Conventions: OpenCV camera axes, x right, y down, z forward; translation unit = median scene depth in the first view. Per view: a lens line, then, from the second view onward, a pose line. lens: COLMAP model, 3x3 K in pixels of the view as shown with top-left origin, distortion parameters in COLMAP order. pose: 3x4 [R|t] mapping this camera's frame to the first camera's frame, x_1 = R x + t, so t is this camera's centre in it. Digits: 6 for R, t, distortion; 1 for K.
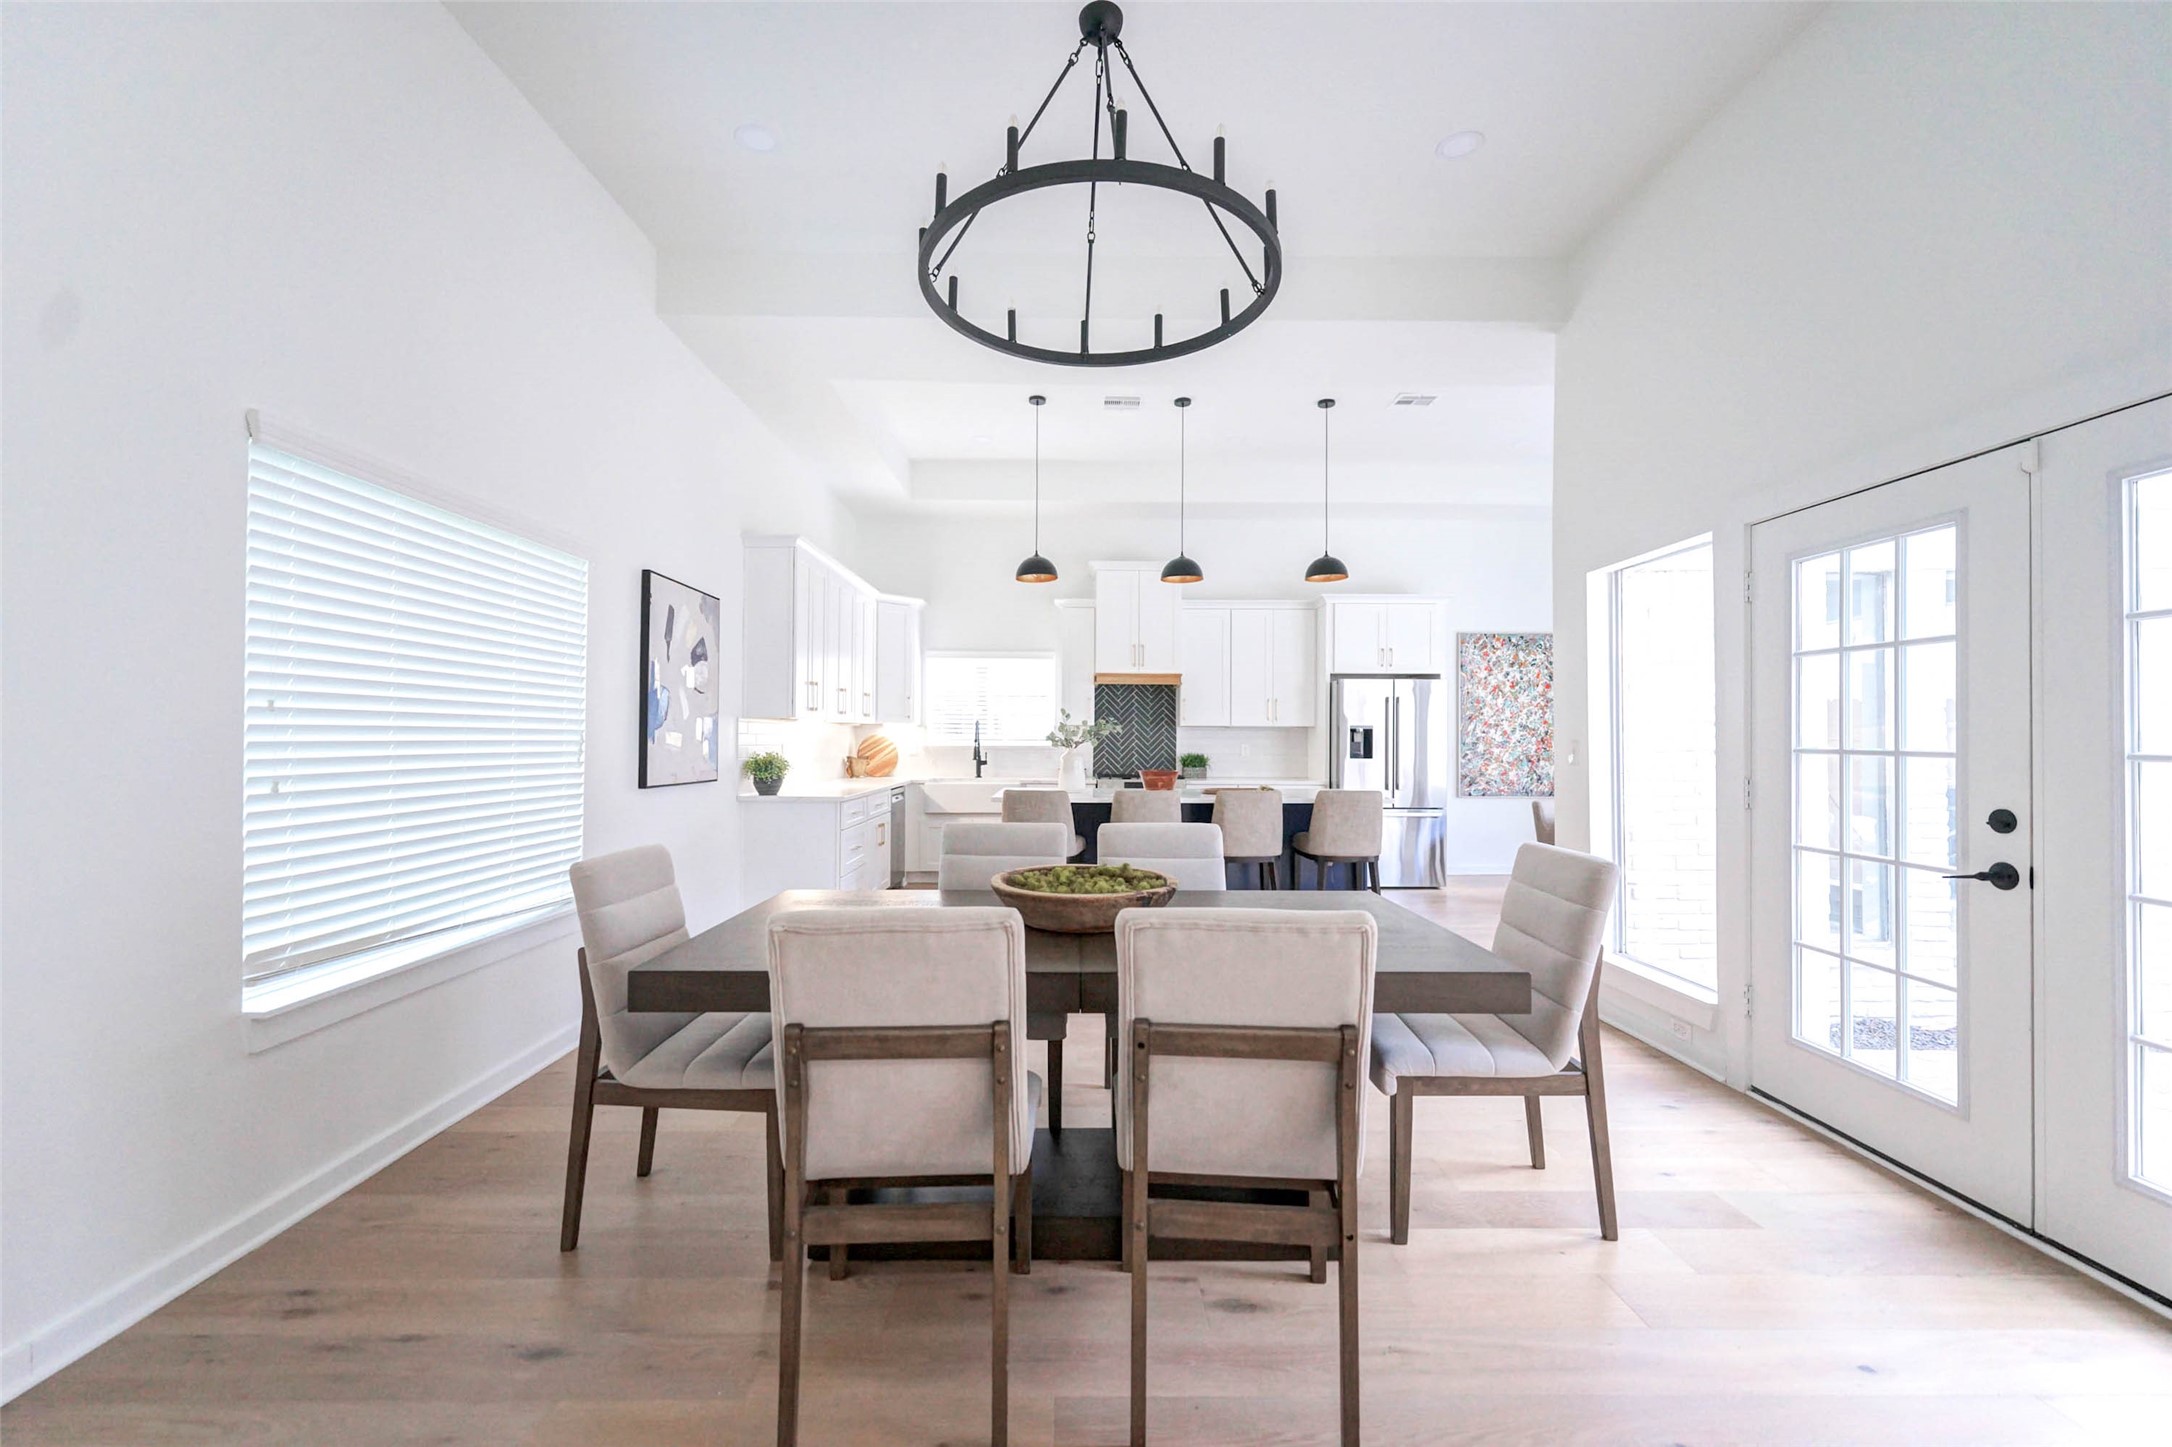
lens RADIAL K [[871.1, 0, 1086.0], [0, 871.1, 723.5], [0, 0, 1]] dist [-0.002226, -0.000217]
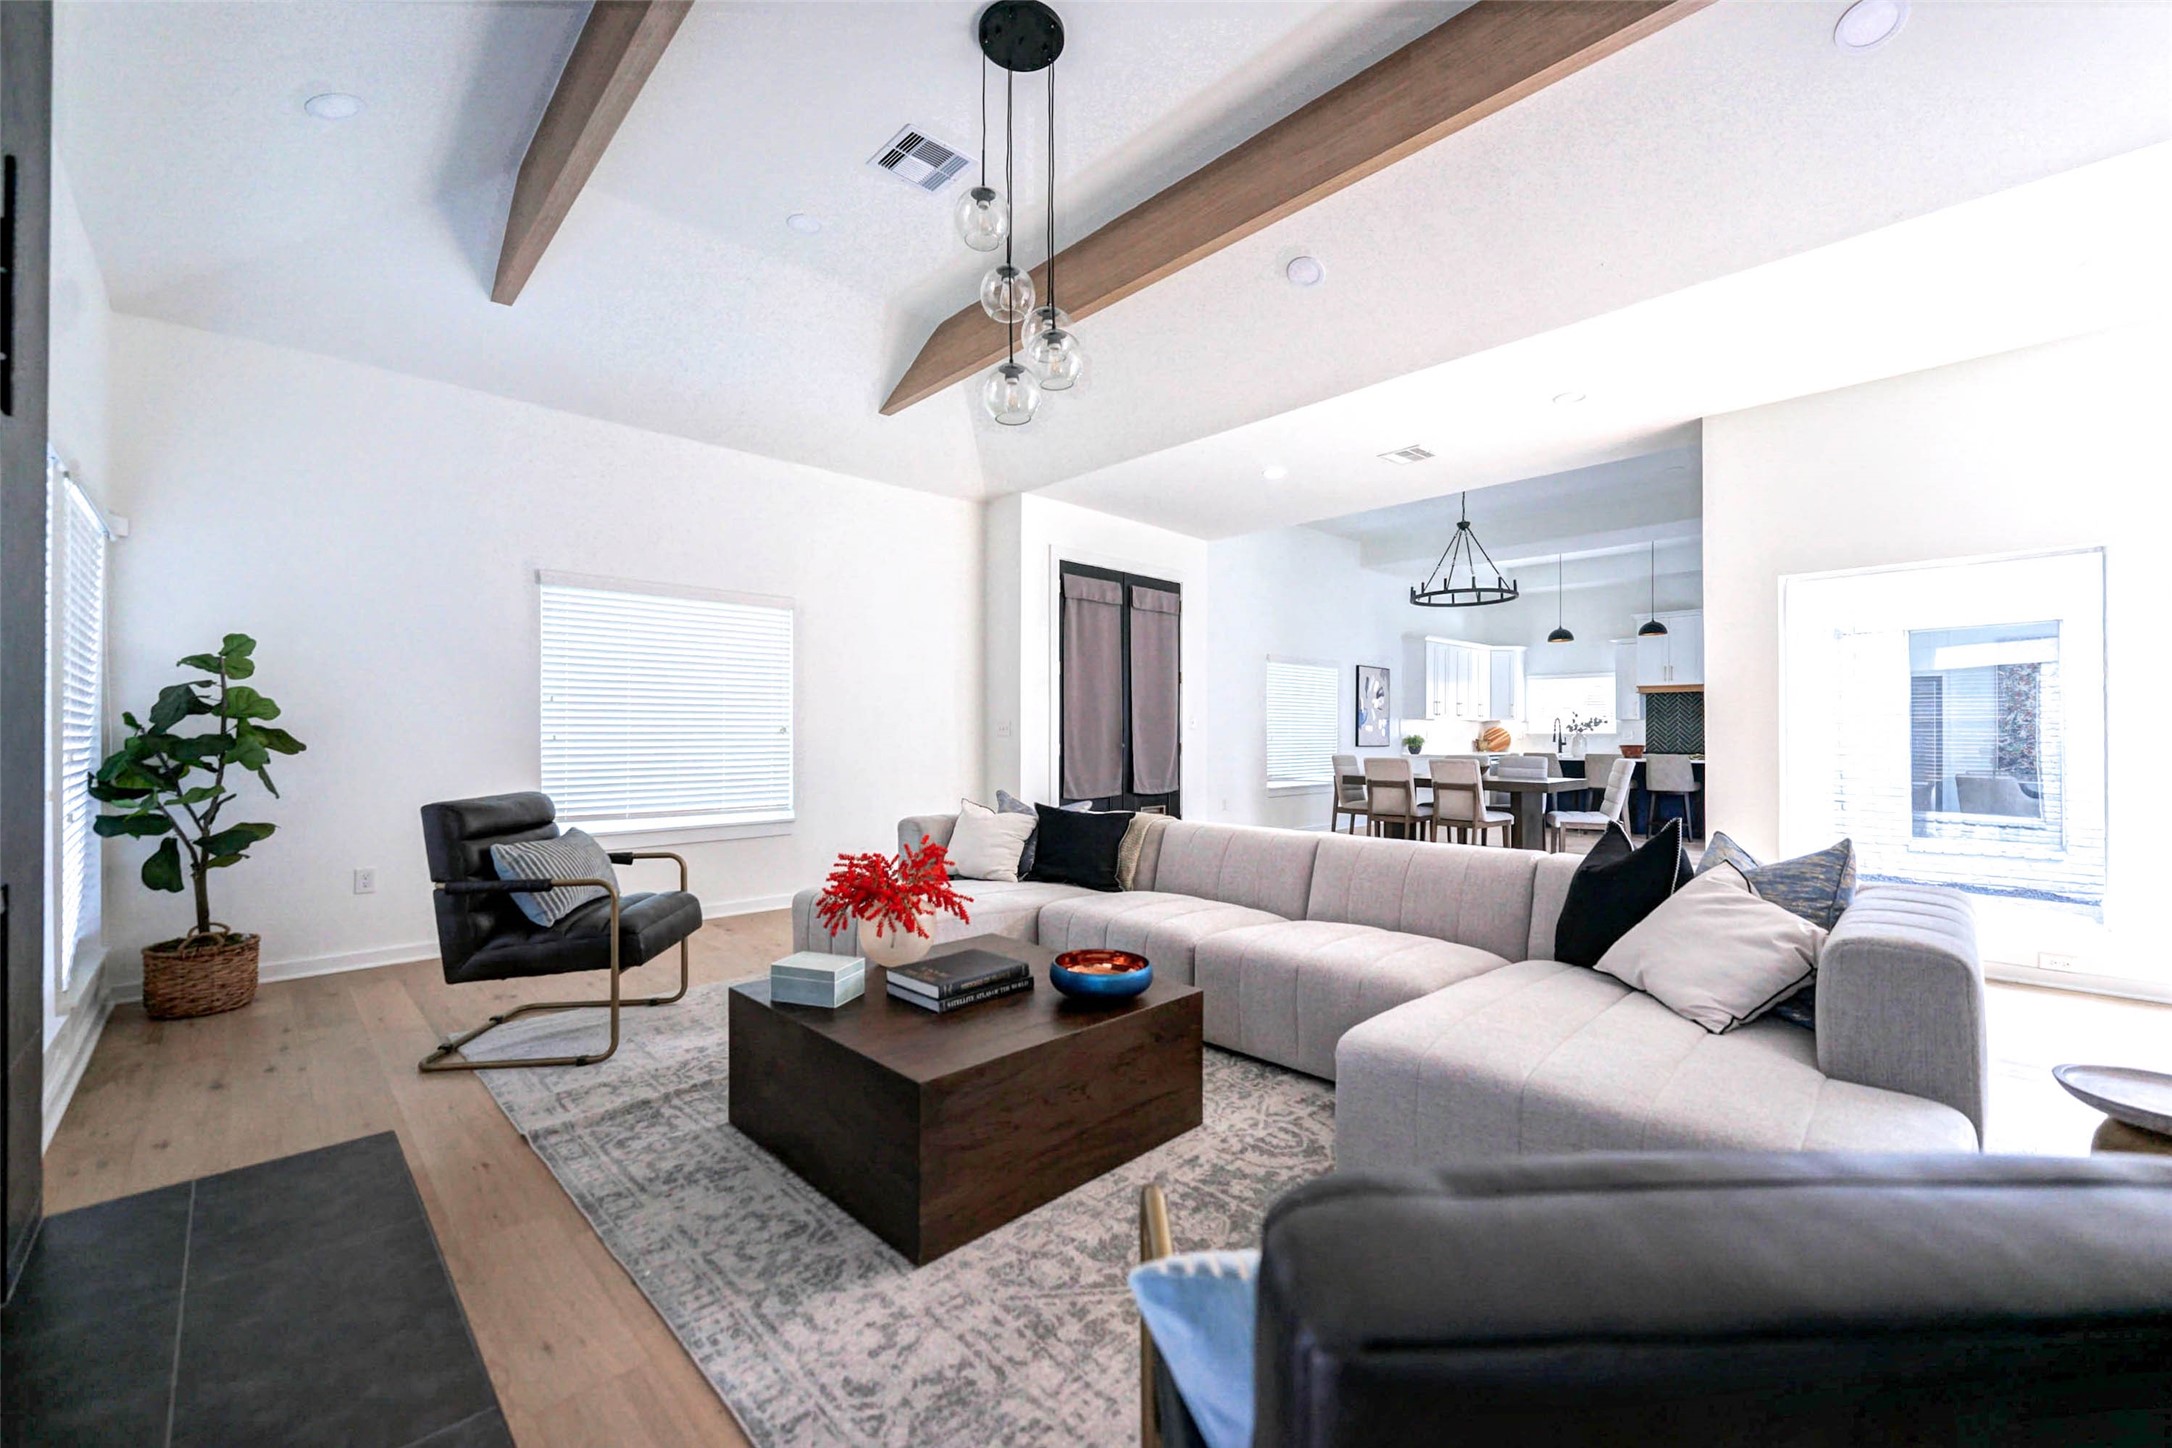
lens RADIAL K [[871.1, 0, 1086.0], [0, 871.1, 724.0], [0, 0, 1]] dist [-0.002226, -0.000217]
pose [[0.682785, -0.011052, -0.730535, 0.690578], [0.013030, 0.999911, -0.002949, 0.001719], [0.730503, -0.007506, 0.682868, -1.134114]]
